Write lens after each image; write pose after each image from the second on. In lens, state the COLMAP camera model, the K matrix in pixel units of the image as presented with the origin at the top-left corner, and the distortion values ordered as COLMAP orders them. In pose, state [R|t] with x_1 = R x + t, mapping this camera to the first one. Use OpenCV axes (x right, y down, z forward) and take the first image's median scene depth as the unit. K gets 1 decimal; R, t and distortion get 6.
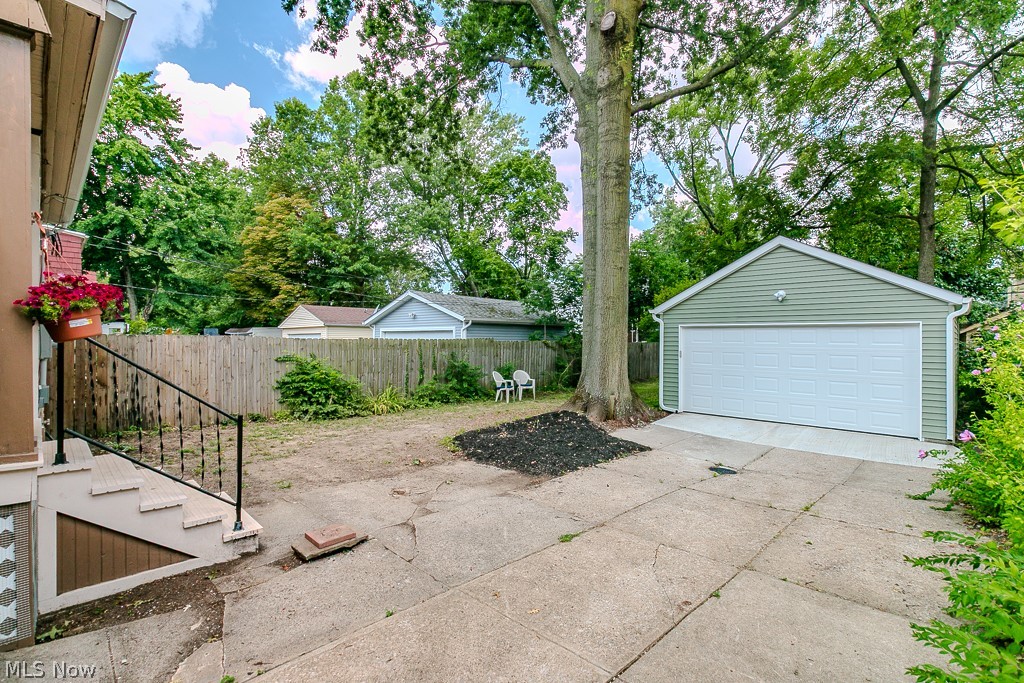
lens RADIAL K [[475.5, 0, 511.2], [0, 475.5, 341.2], [0, 0, 1]] dist [0.000435, 0.000177]
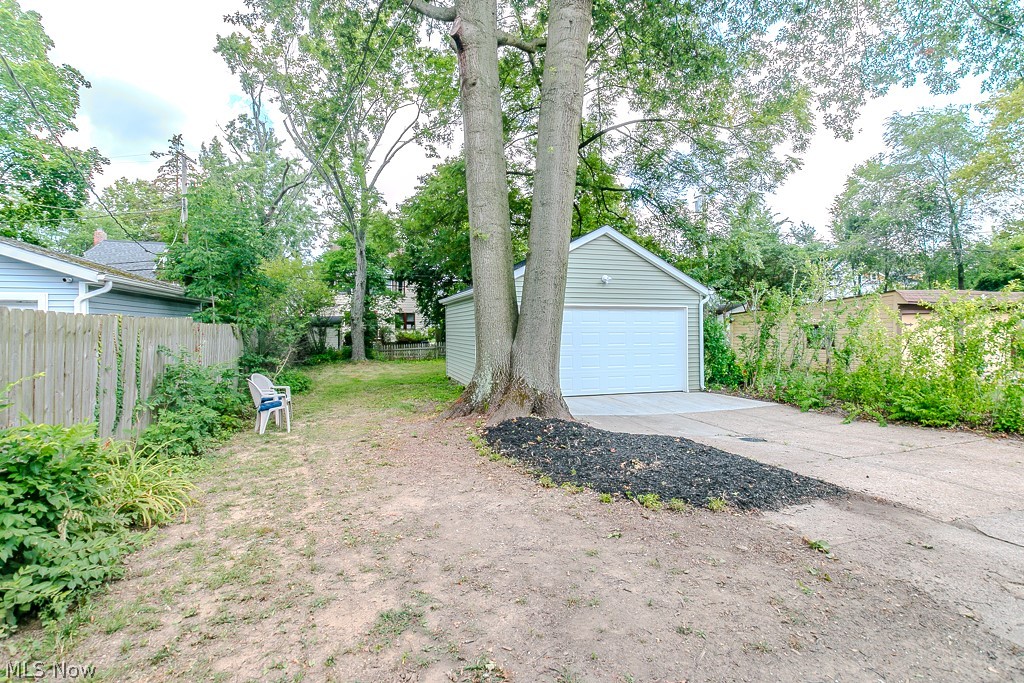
lens RADIAL K [[475.5, 0, 512.6], [0, 475.5, 337.5], [0, 0, 1]] dist [0.000435, 0.000177]
pose [[0.491047, -0.023259, 0.870822, -0.769679], [0.012249, 0.999729, 0.019795, 0.019473], [-0.871047, 0.000946, 0.491199, 1.006214]]
